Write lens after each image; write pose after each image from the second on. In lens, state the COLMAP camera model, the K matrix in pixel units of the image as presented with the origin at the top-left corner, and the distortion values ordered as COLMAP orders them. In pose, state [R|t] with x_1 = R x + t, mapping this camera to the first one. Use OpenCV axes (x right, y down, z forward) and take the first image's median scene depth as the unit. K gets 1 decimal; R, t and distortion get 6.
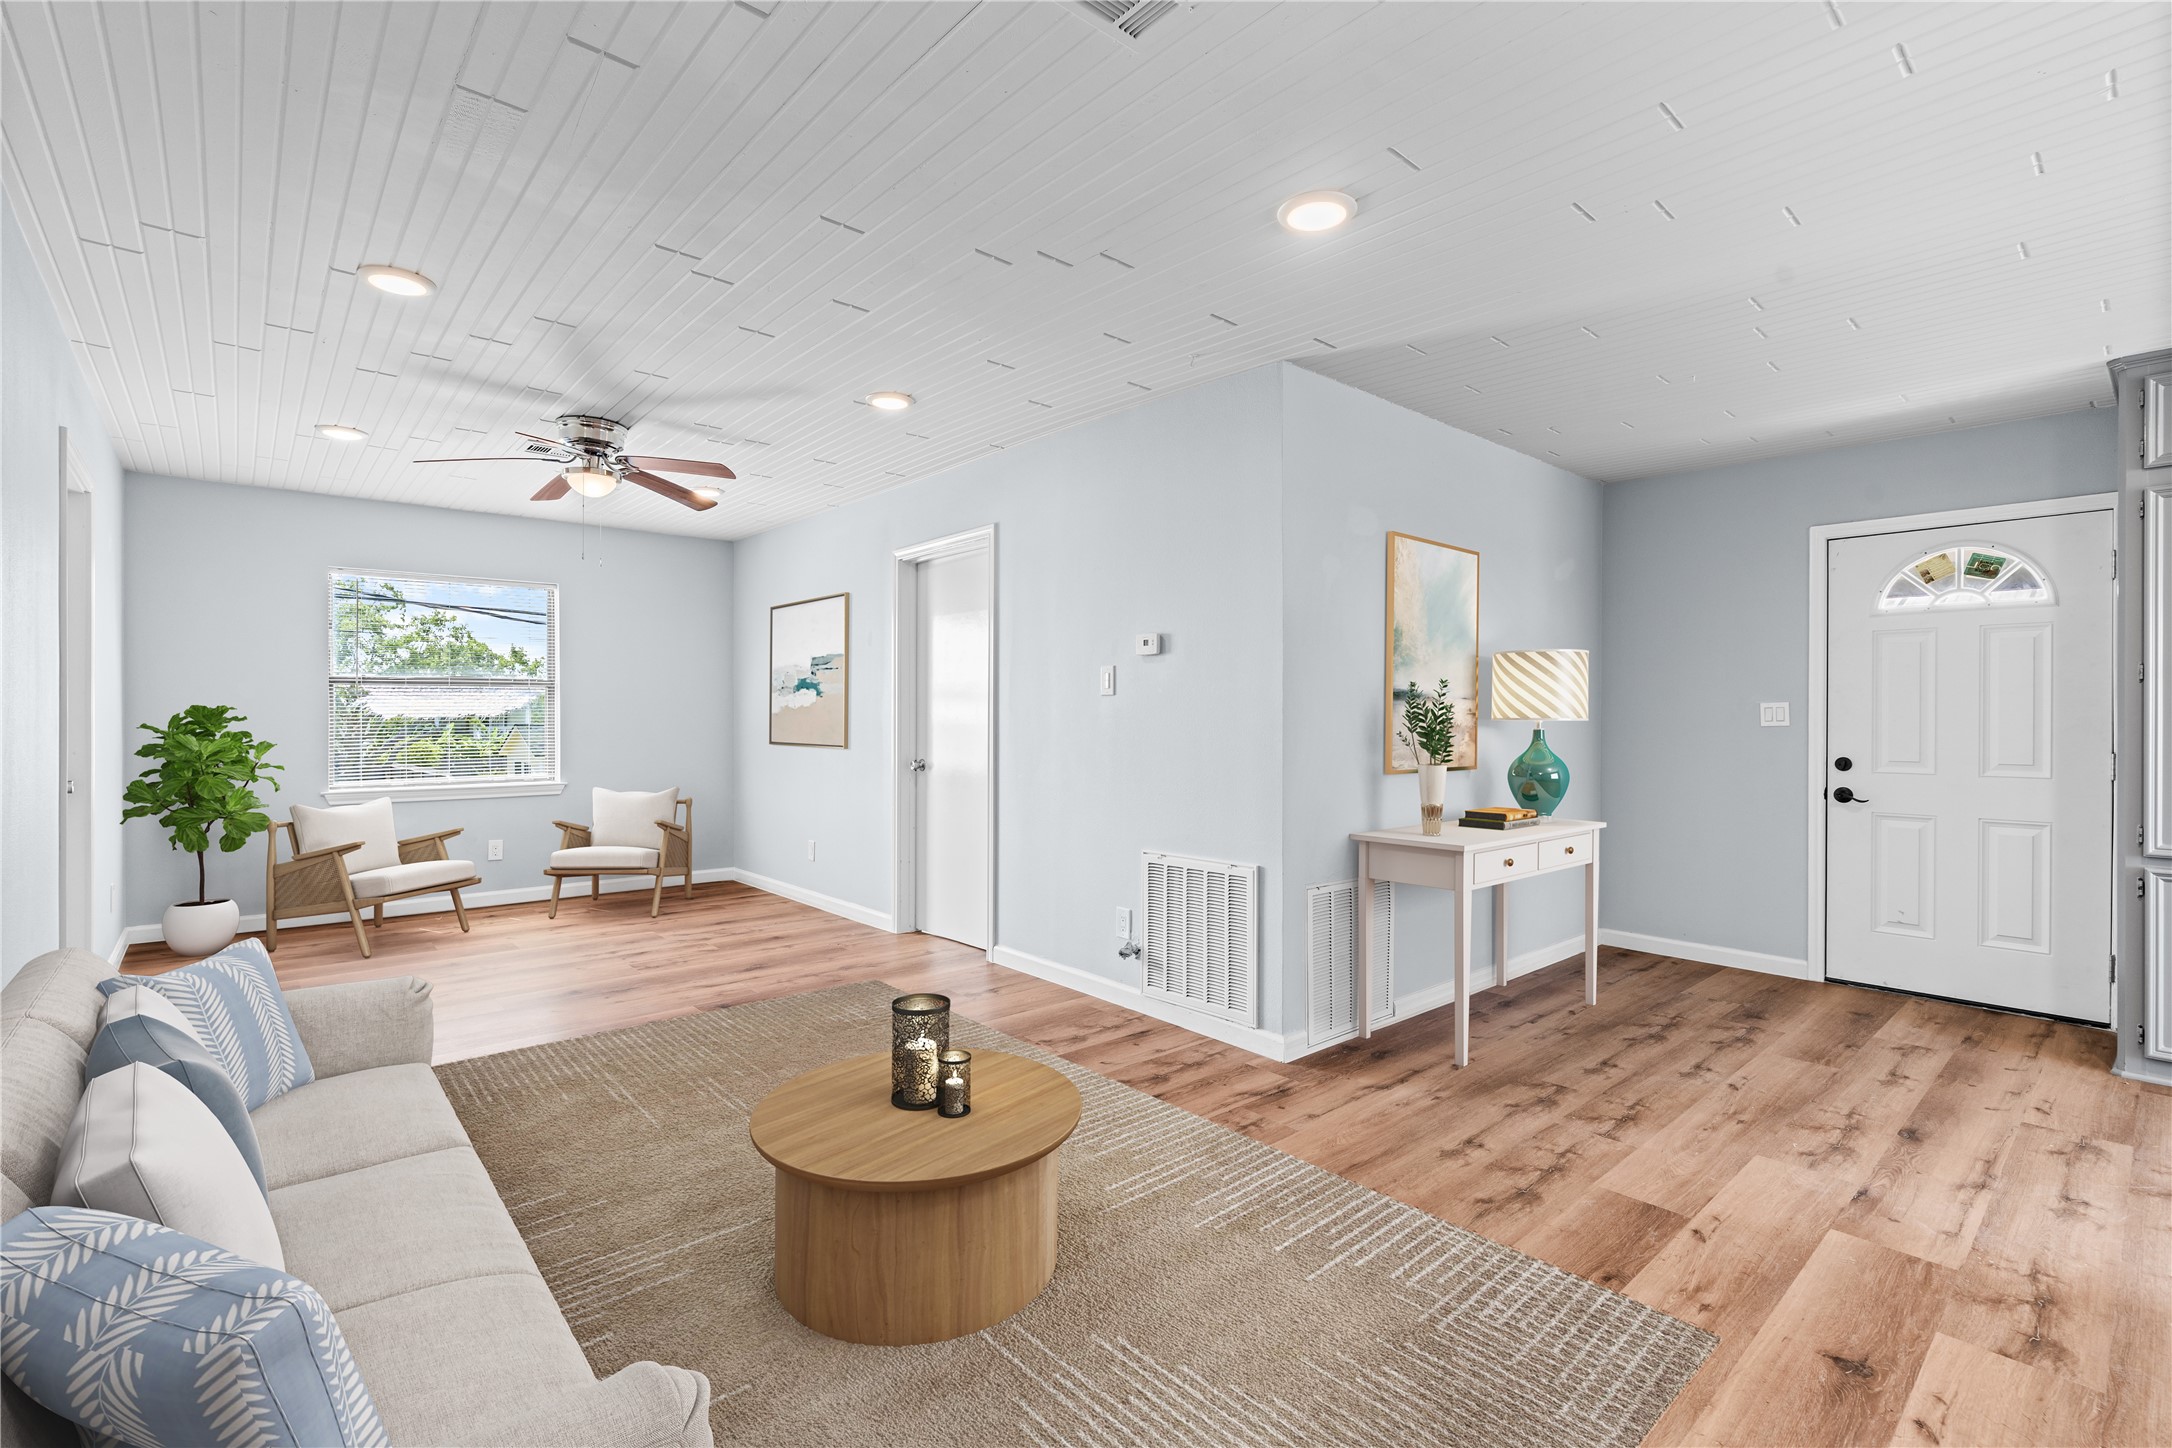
lens RADIAL K [[987.6, 0, 1094.9], [0, 987.6, 733.7], [0, 0, 1]] dist [-0.007403, 0.003328]
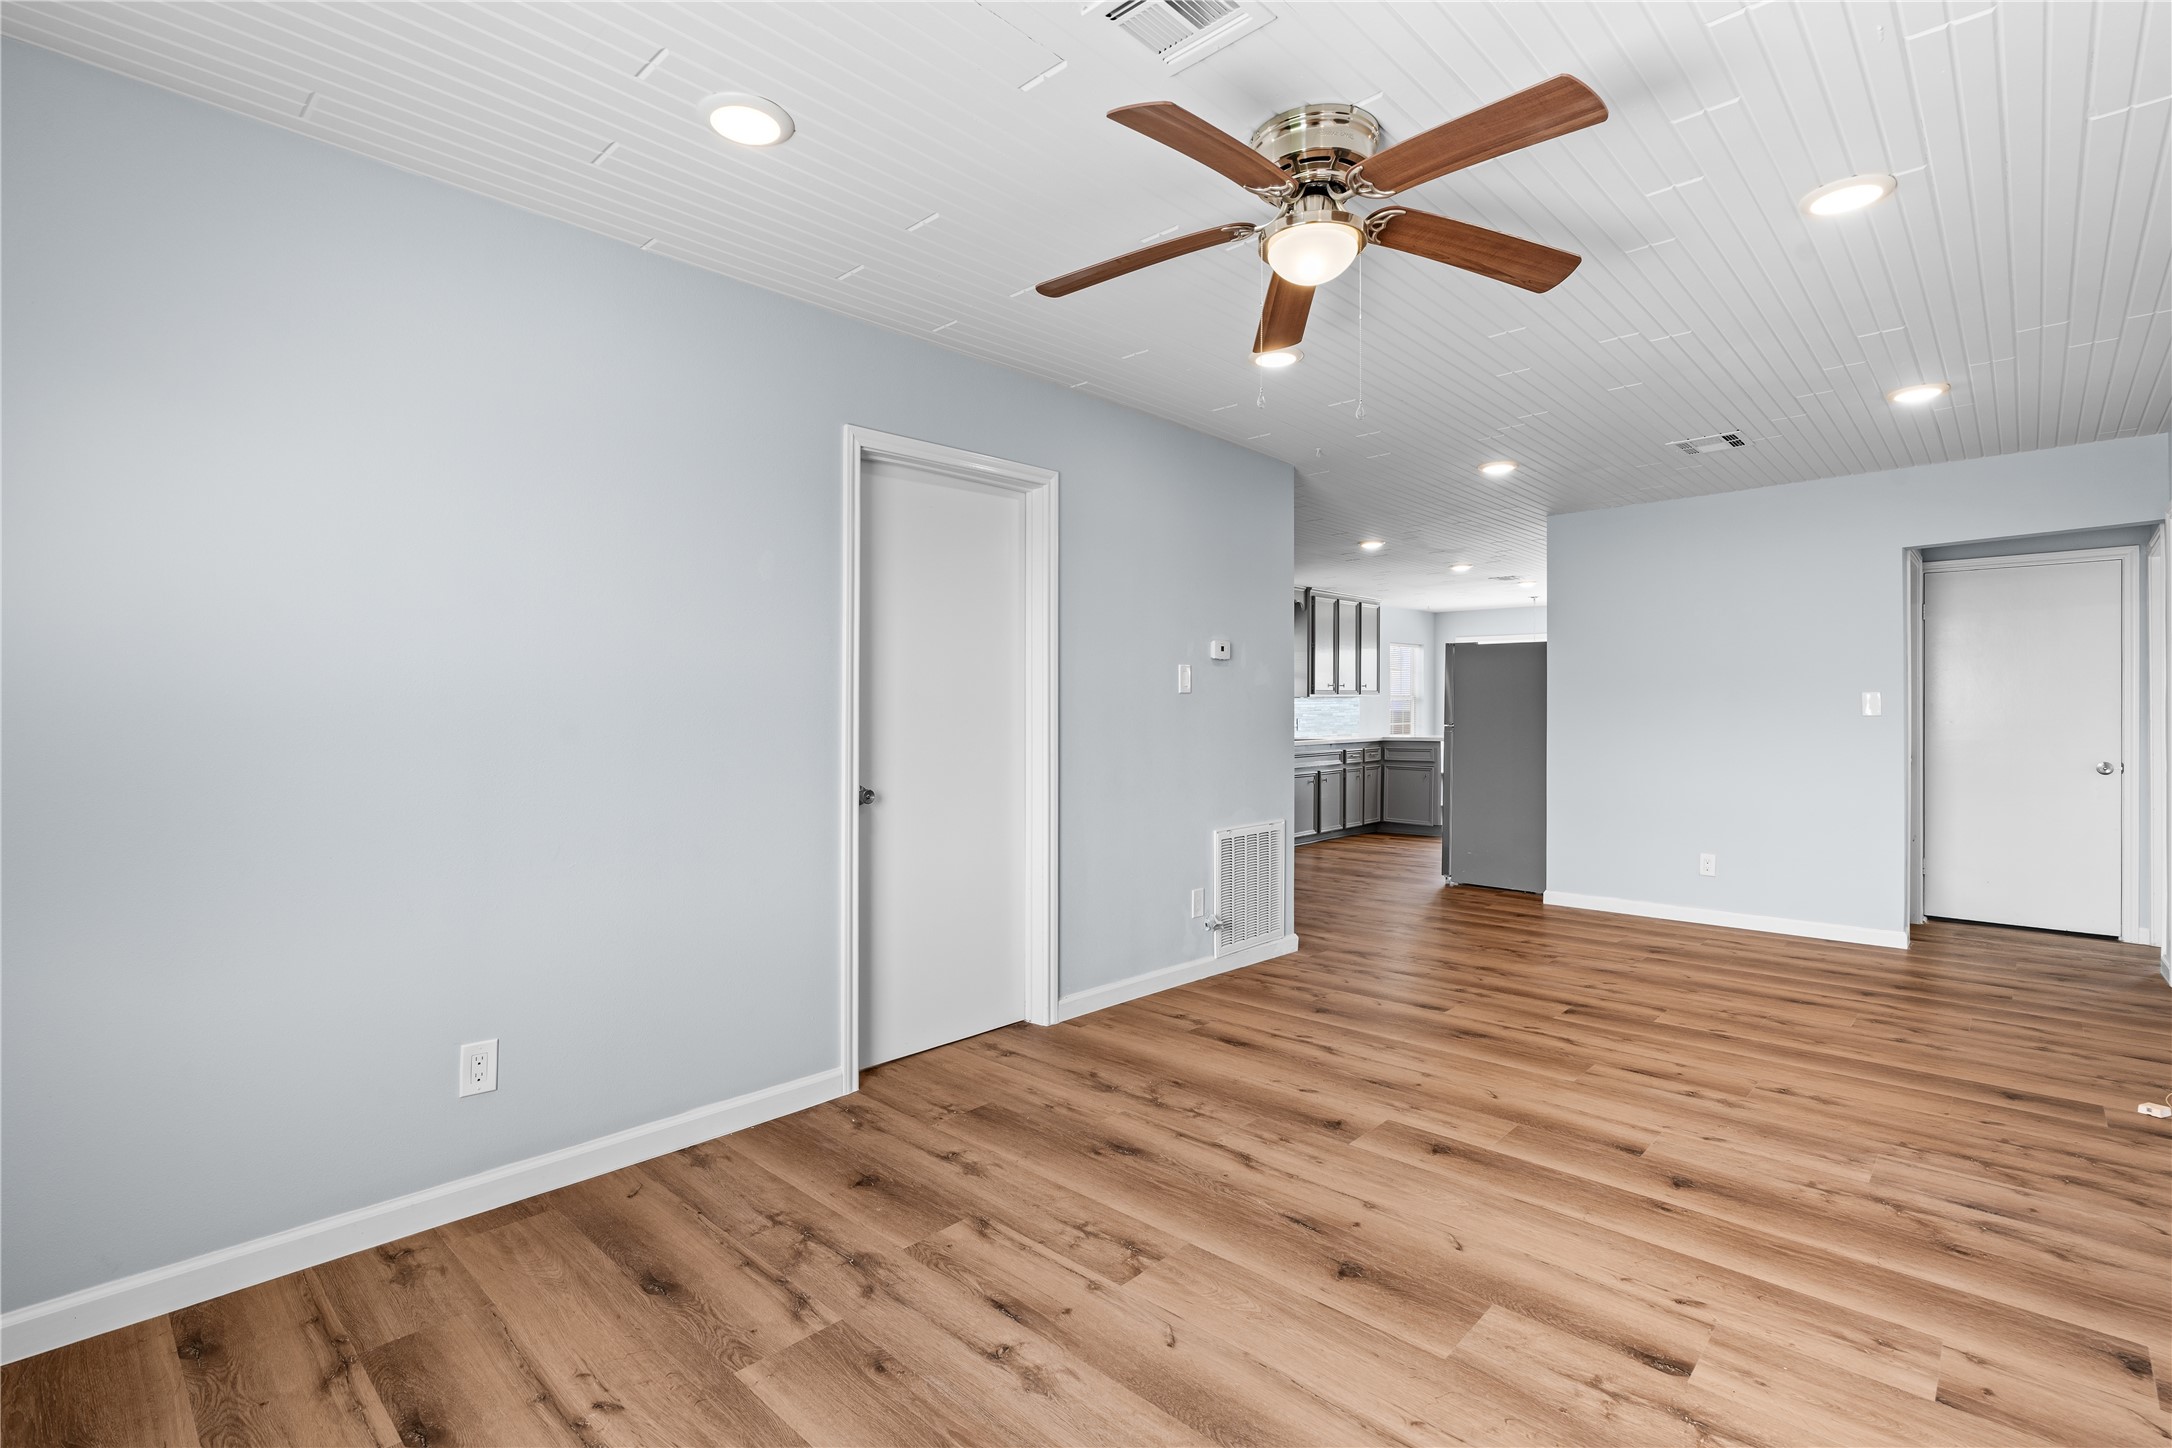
lens RADIAL K [[987.6, 0, 1103.8], [0, 987.6, 716.3], [0, 0, 1]] dist [-0.007403, 0.003328]
pose [[-0.092382, -0.007599, 0.995695, -1.069668], [0.015395, 0.999840, 0.009059, -0.025386], [-0.995605, 0.016166, -0.092251, 1.233724]]
